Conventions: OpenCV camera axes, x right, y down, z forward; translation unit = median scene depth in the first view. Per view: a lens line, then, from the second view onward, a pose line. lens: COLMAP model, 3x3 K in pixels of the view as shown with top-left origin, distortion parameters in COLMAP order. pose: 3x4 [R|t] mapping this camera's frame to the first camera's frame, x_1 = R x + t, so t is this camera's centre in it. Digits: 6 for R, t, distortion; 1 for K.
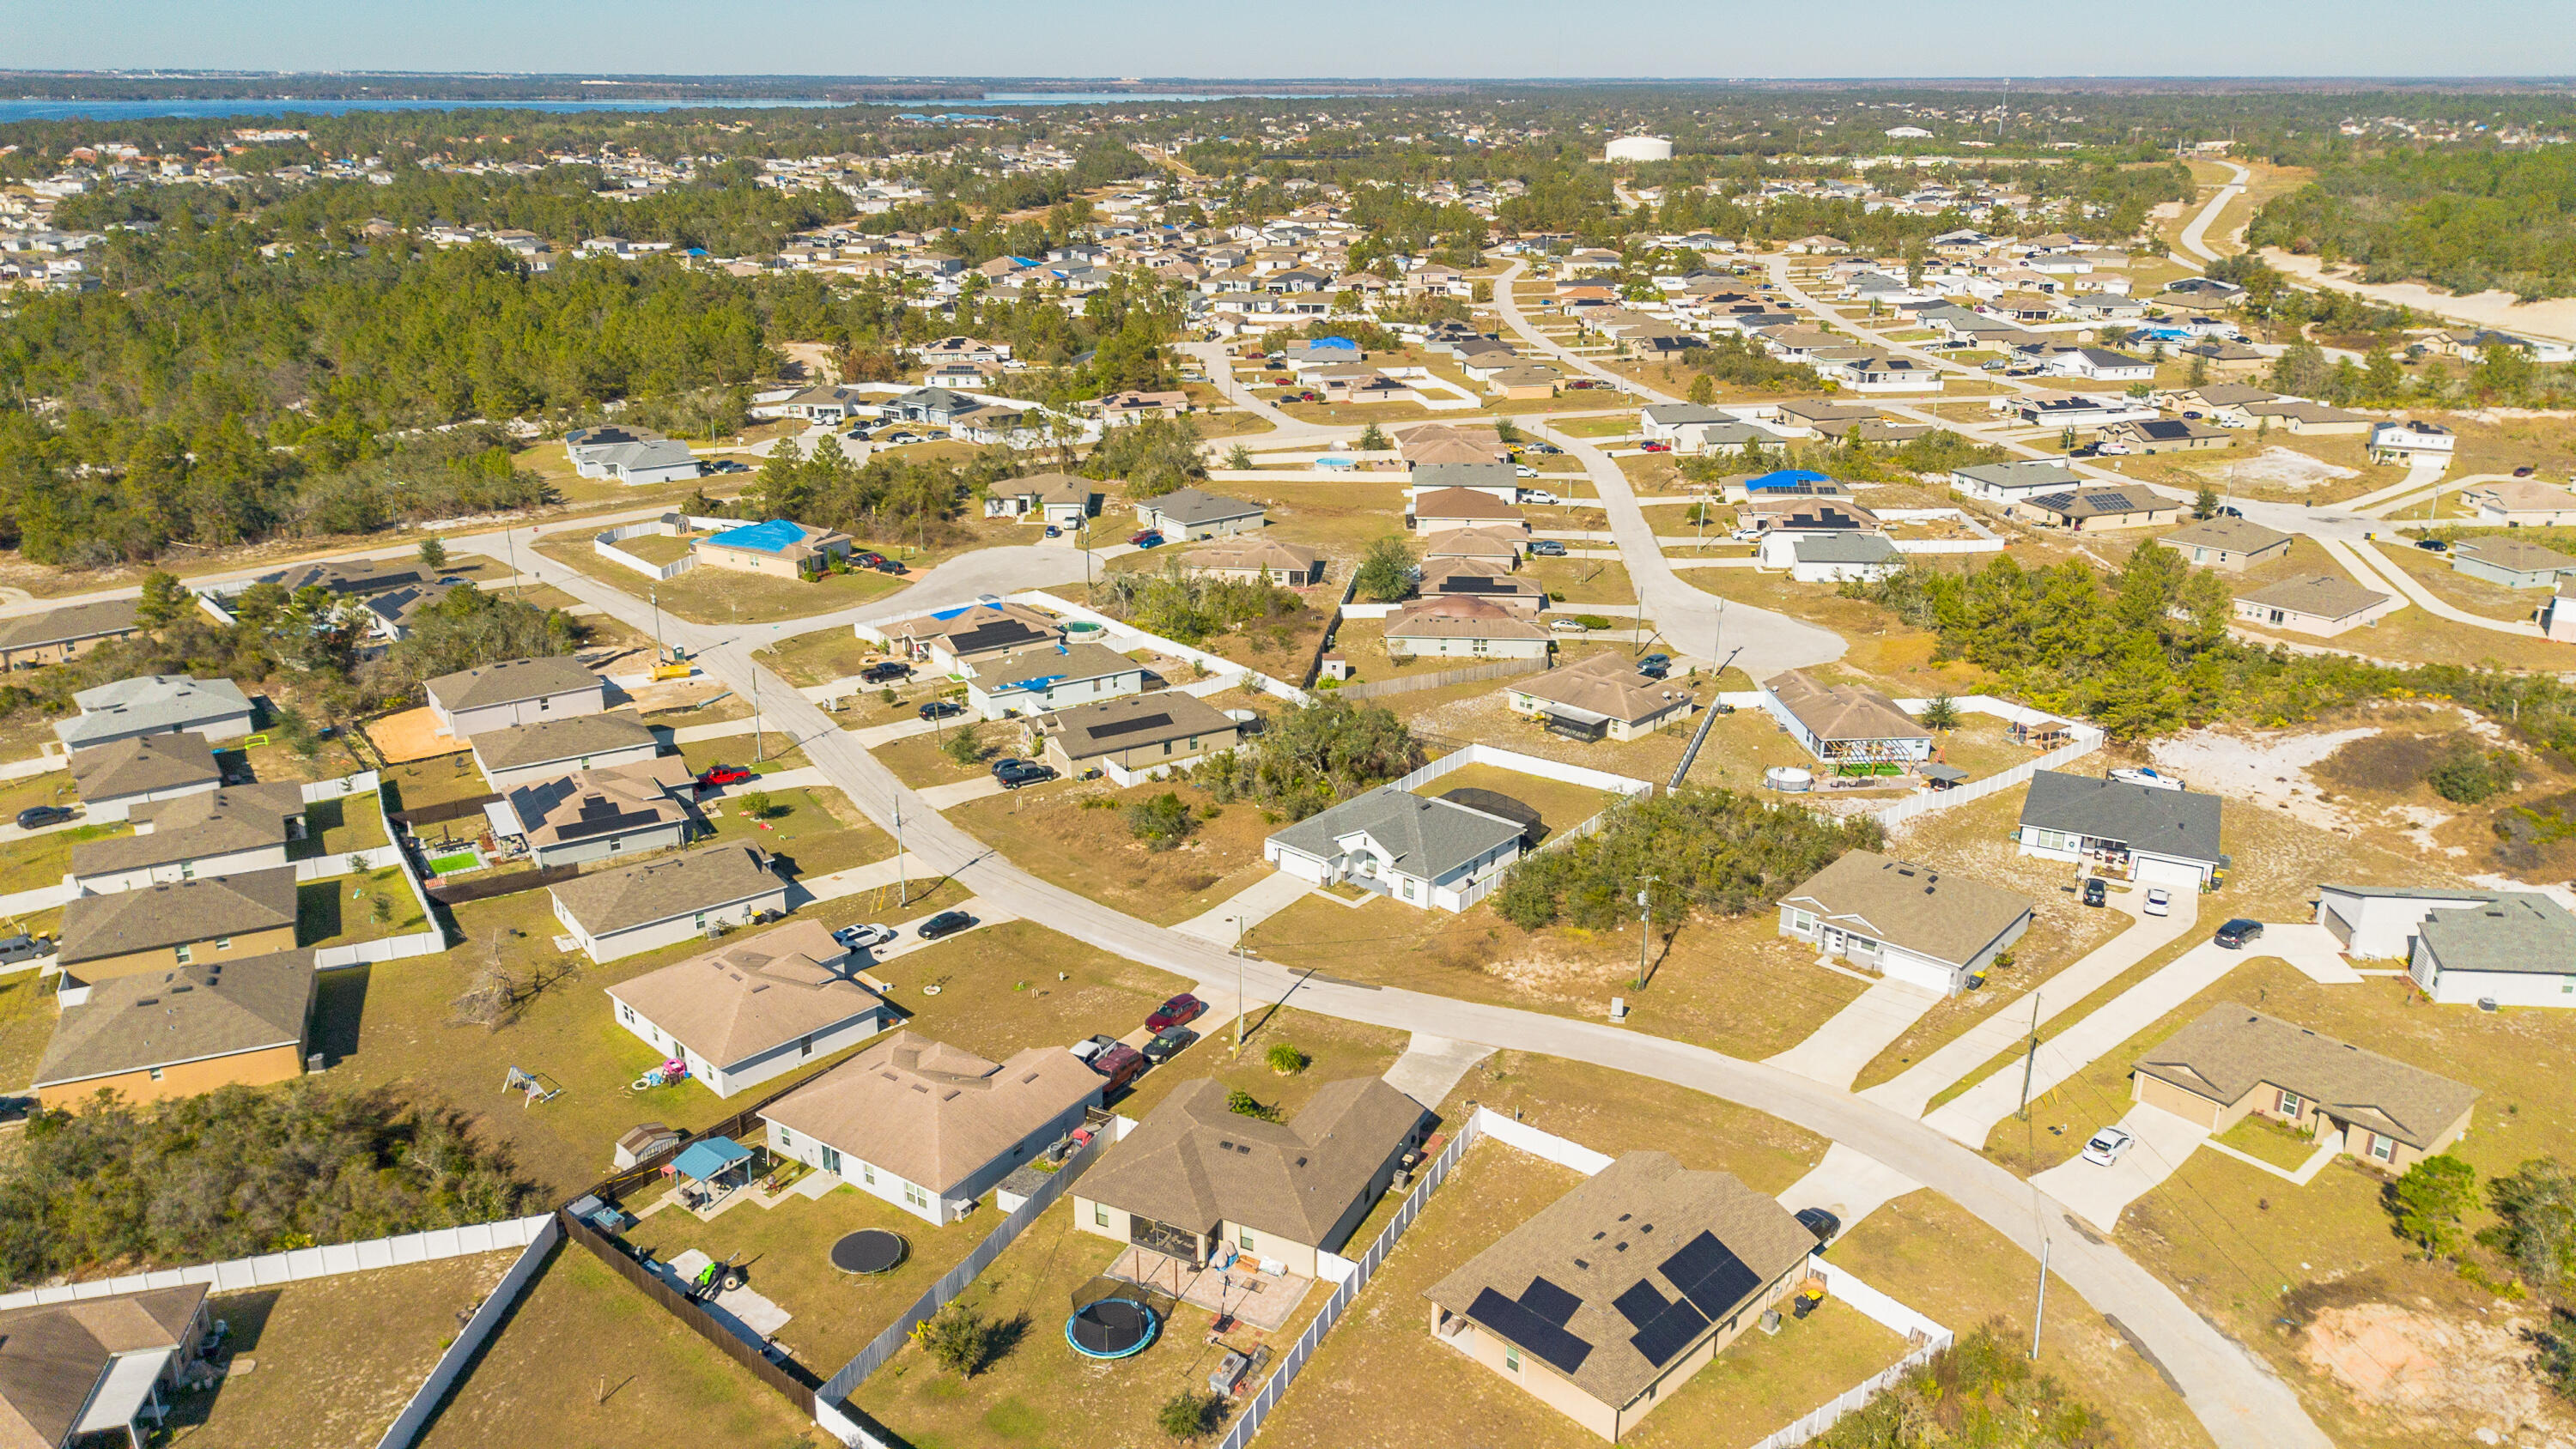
lens RADIAL K [[1808.4, 0, 1278.7], [0, 1808.4, 720.6], [0, 0, 1]] dist [0.085121, -0.090854]
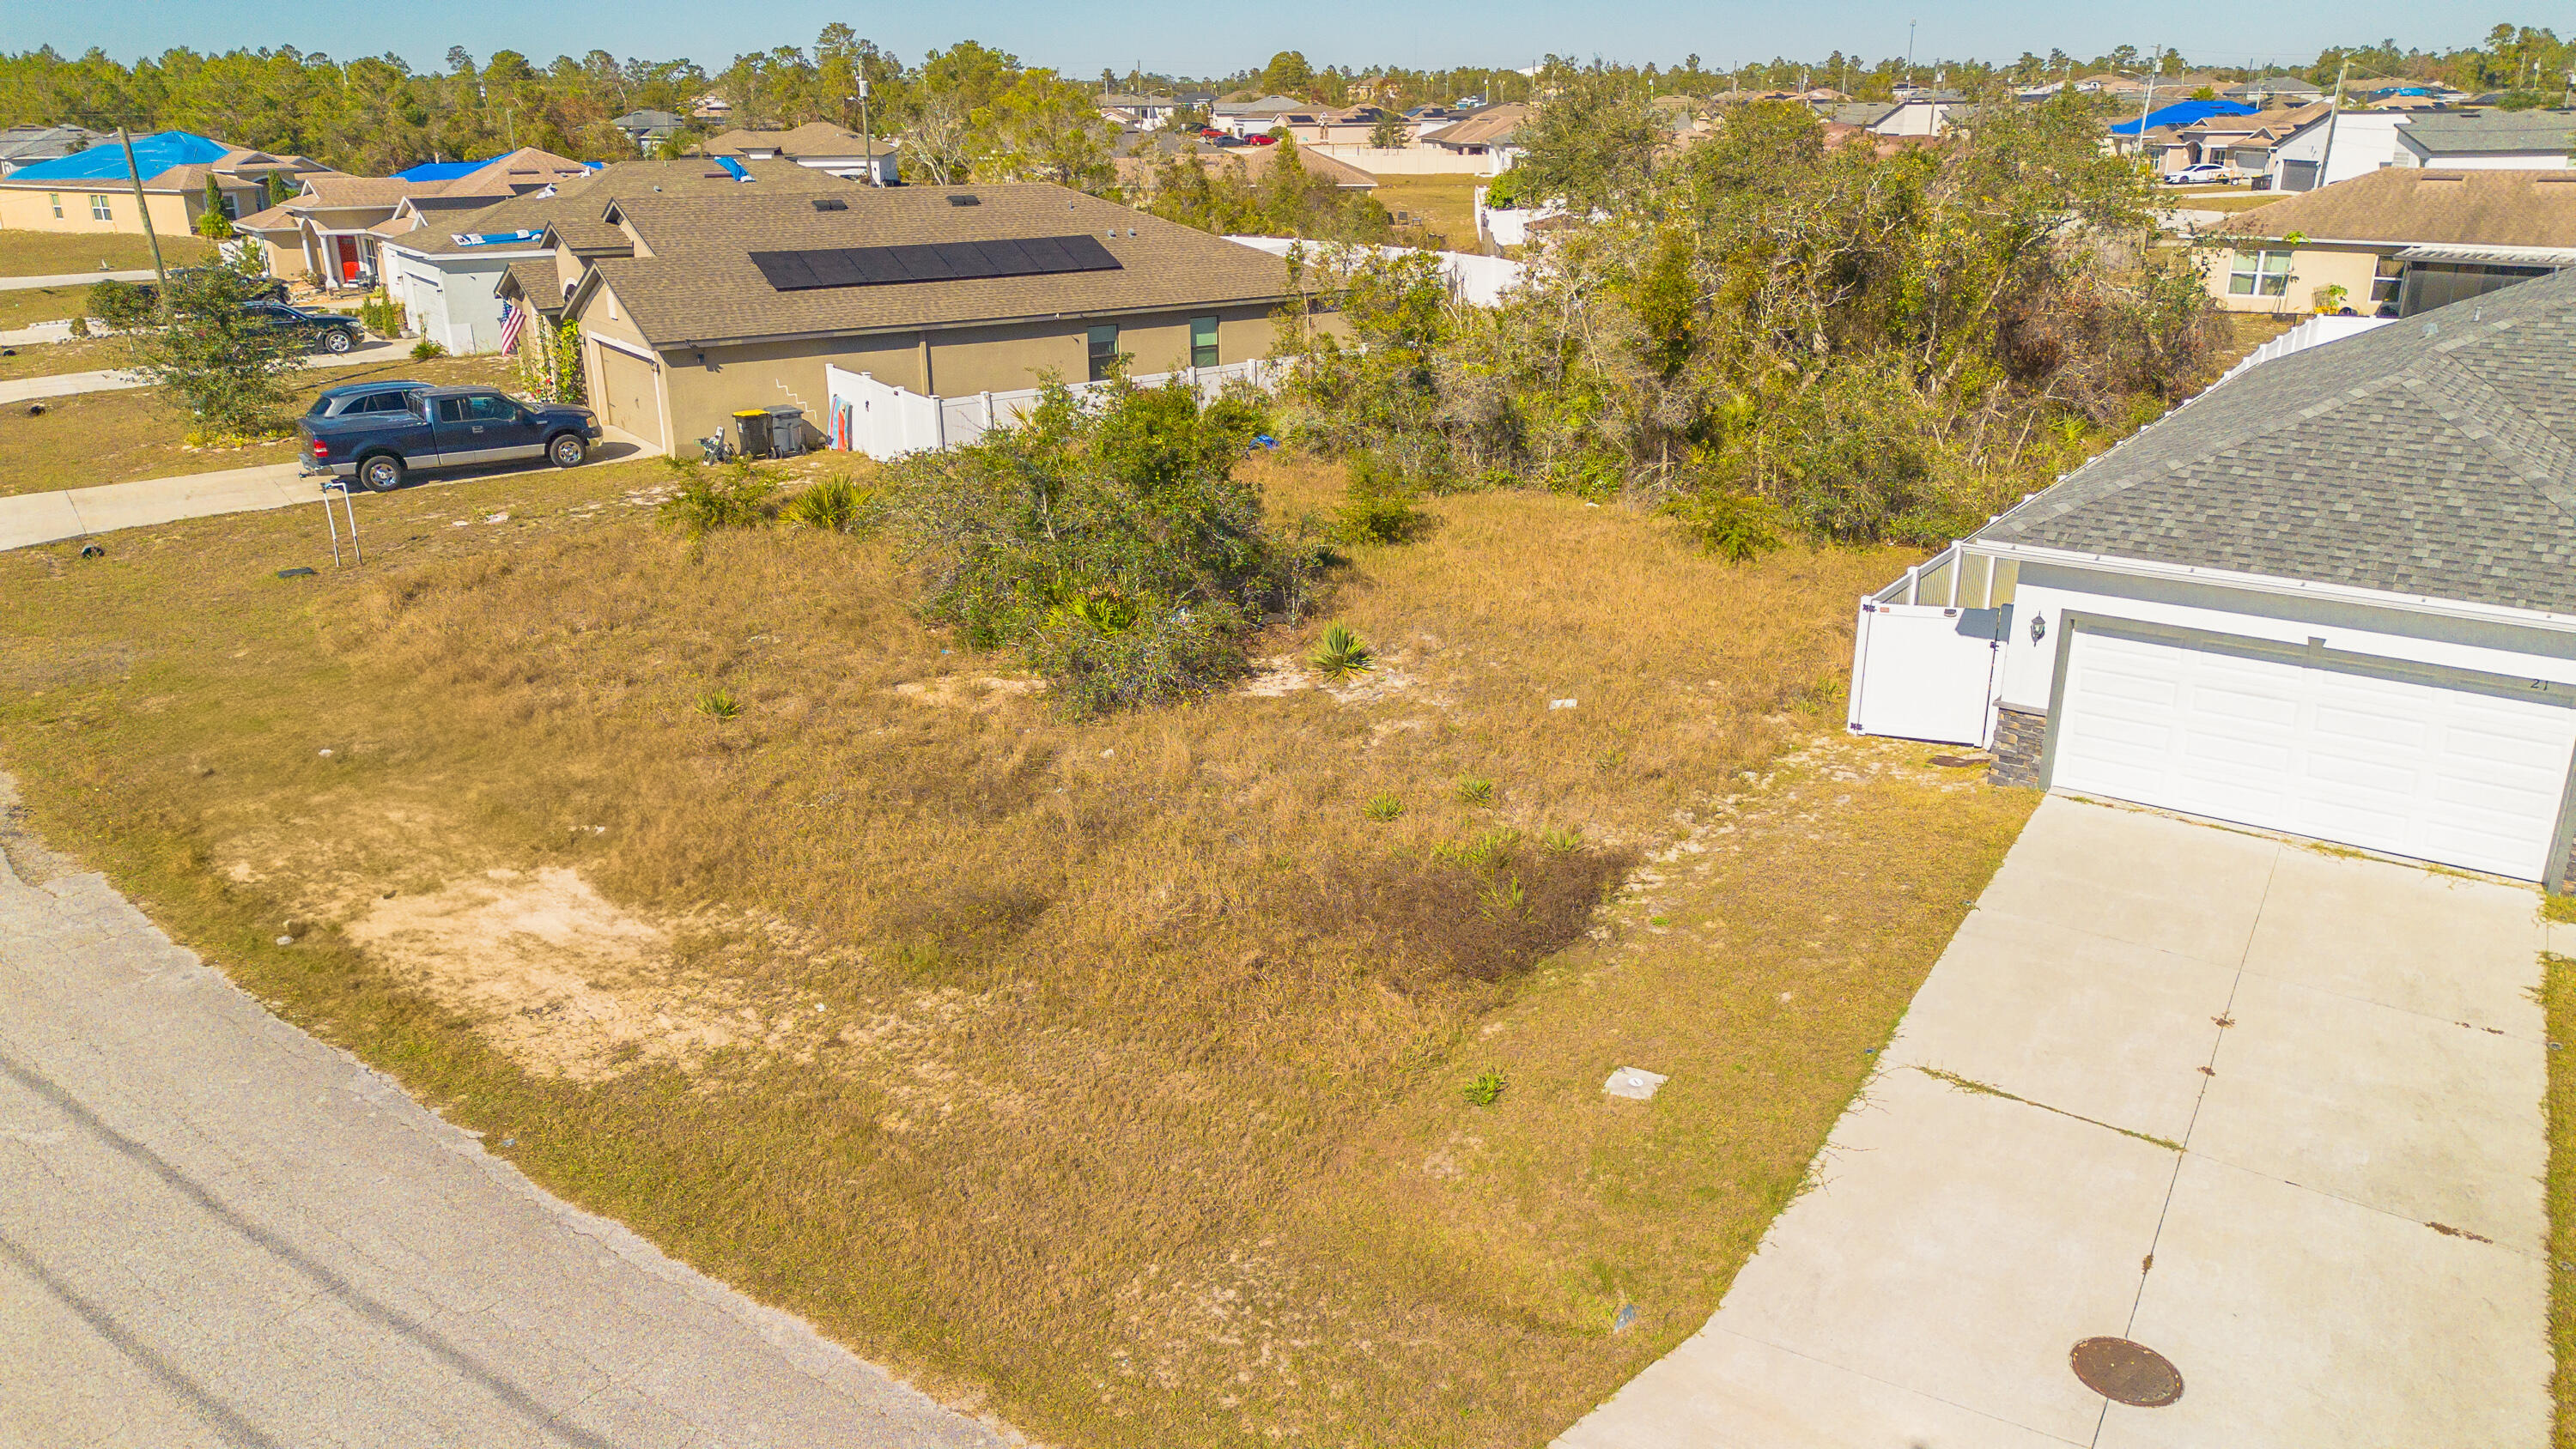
lens RADIAL K [[1808.4, 0, 1278.7], [0, 1808.4, 720.6], [0, 0, 1]] dist [0.085121, -0.090854]
pose [[0.996872, -0.030563, 0.072888, -0.058030], [0.031623, 0.999410, -0.013432, 0.068554], [-0.072434, 0.015695, 0.997250, 0.768784]]
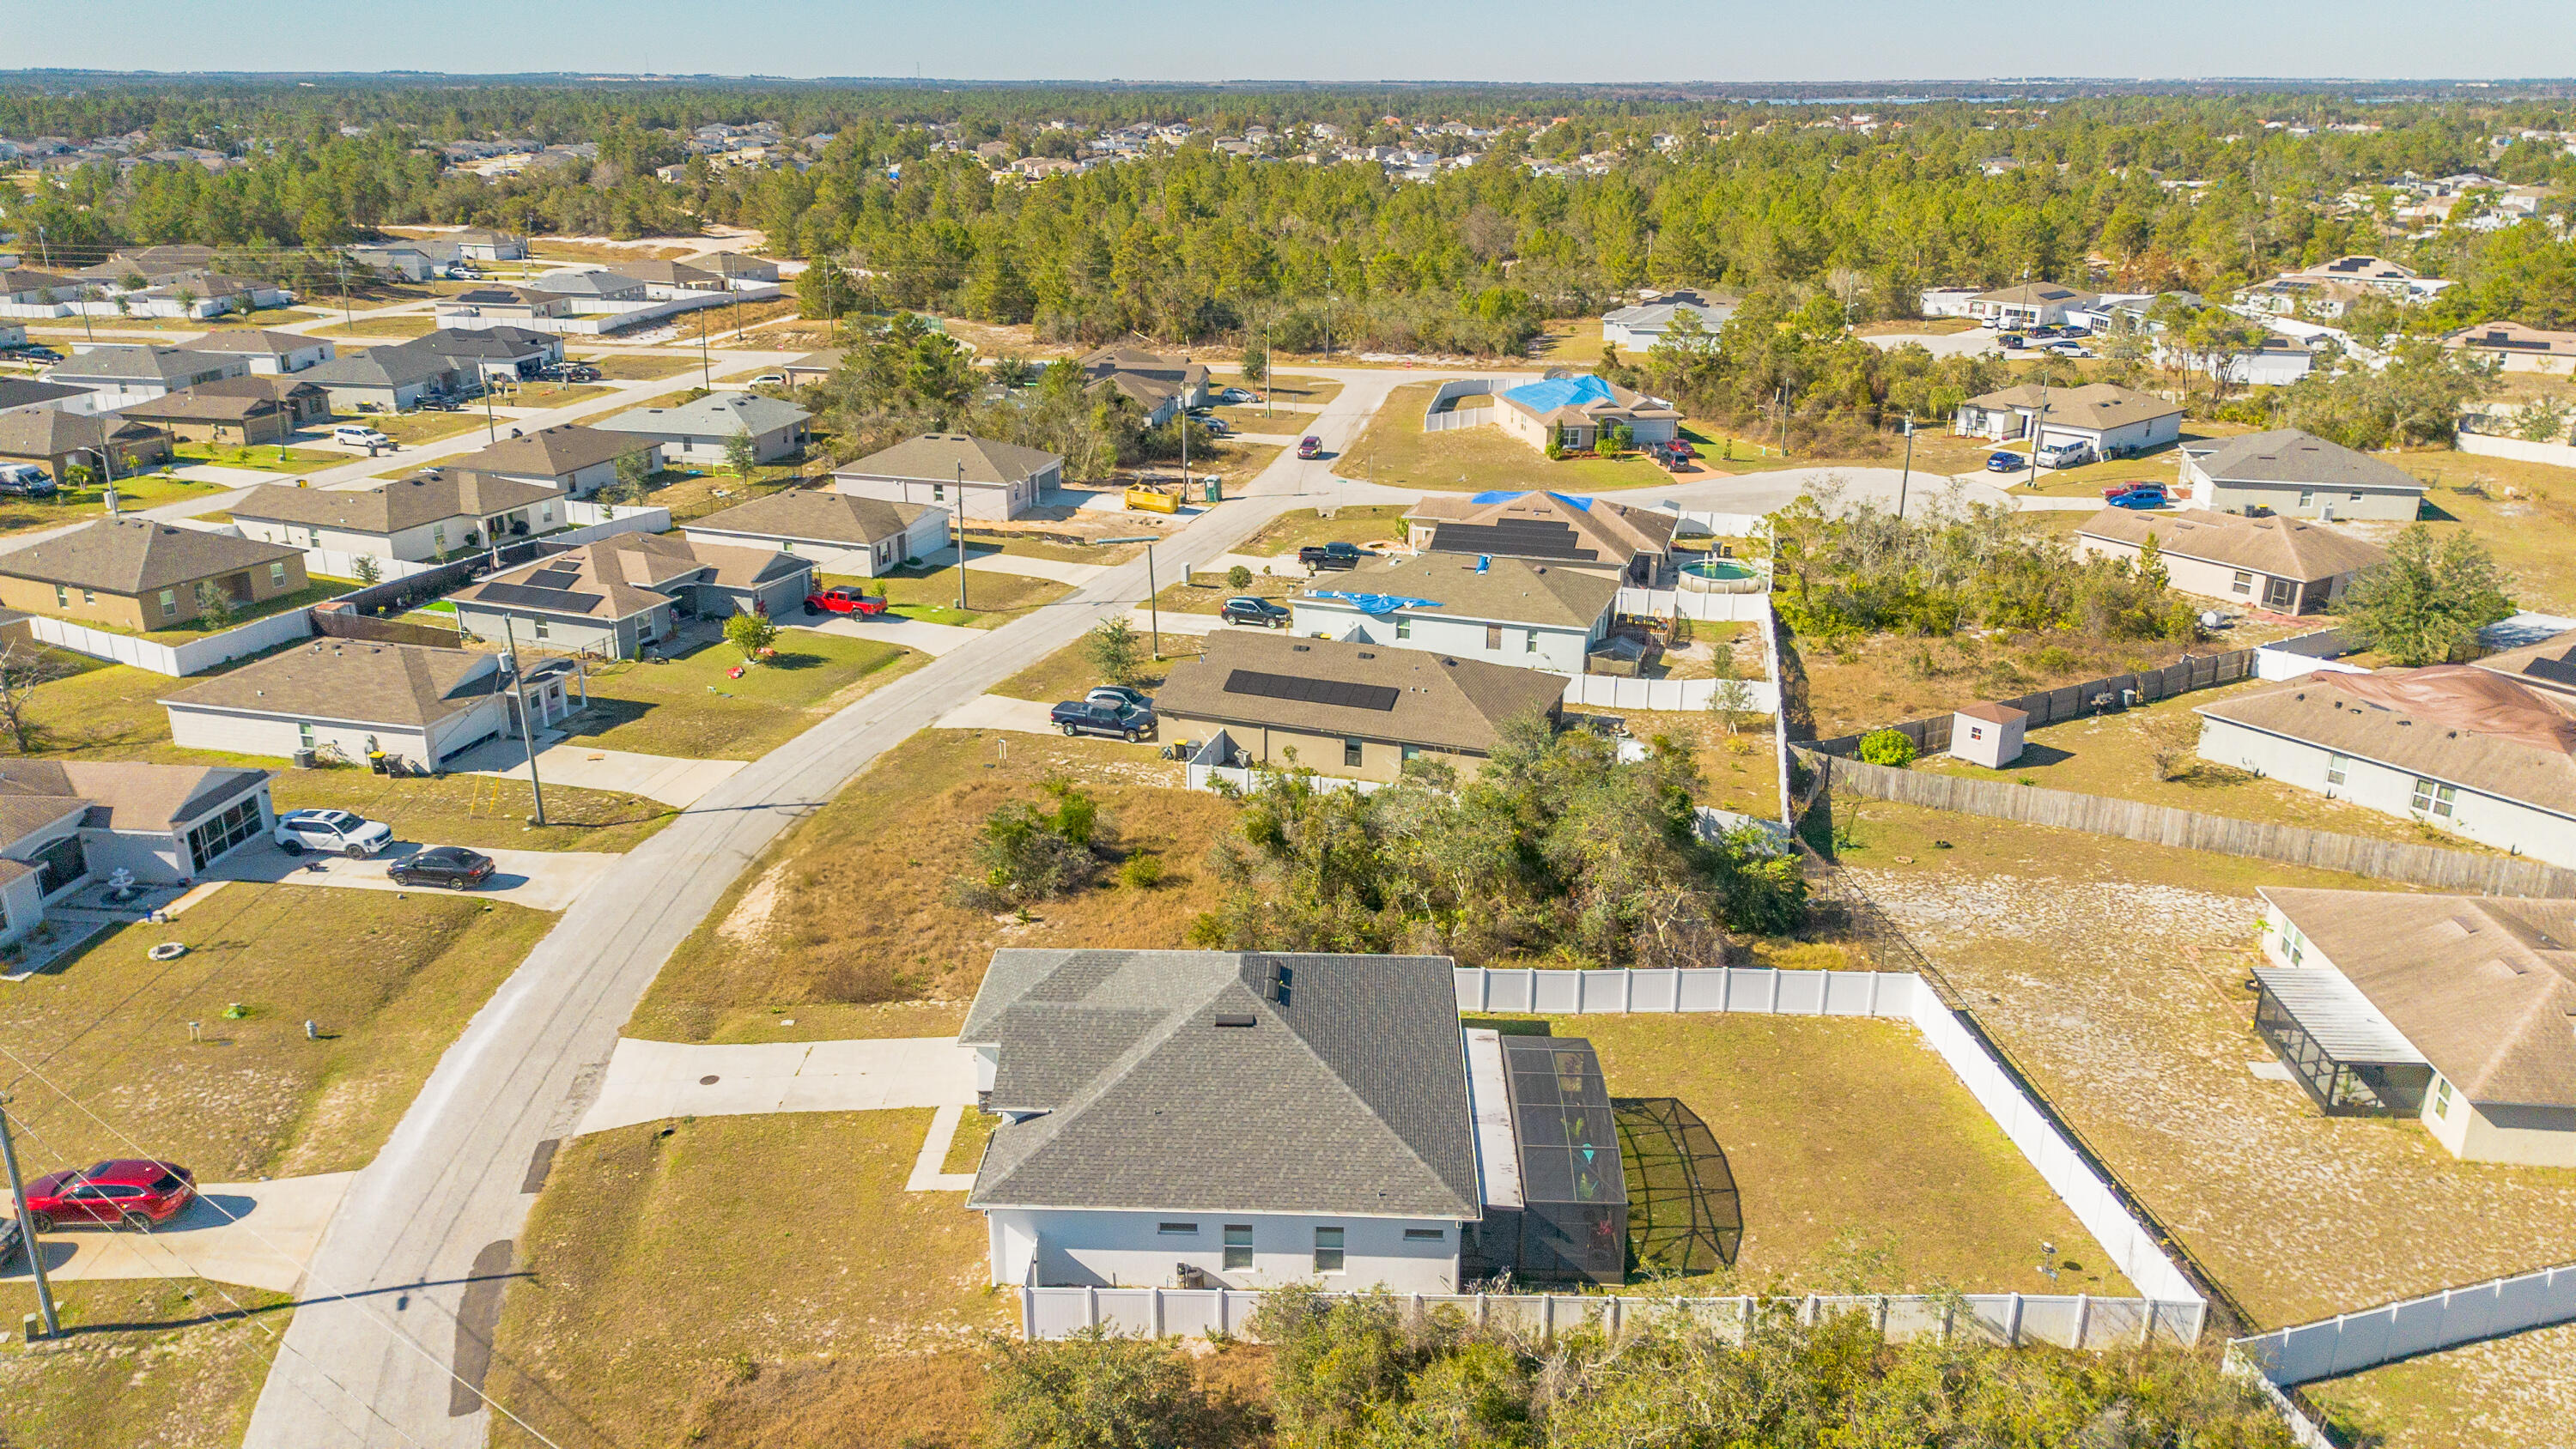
lens RADIAL K [[1802.1, 0, 1288.0], [0, 1802.1, 724.5], [0, 0, 1]] dist [0.022161, -0.003559]
pose [[0.629171, 0.262083, -0.731749, 0.289040], [-0.261766, 0.957890, 0.118007, -0.046279], [0.731862, 0.117301, 0.671281, 0.666430]]
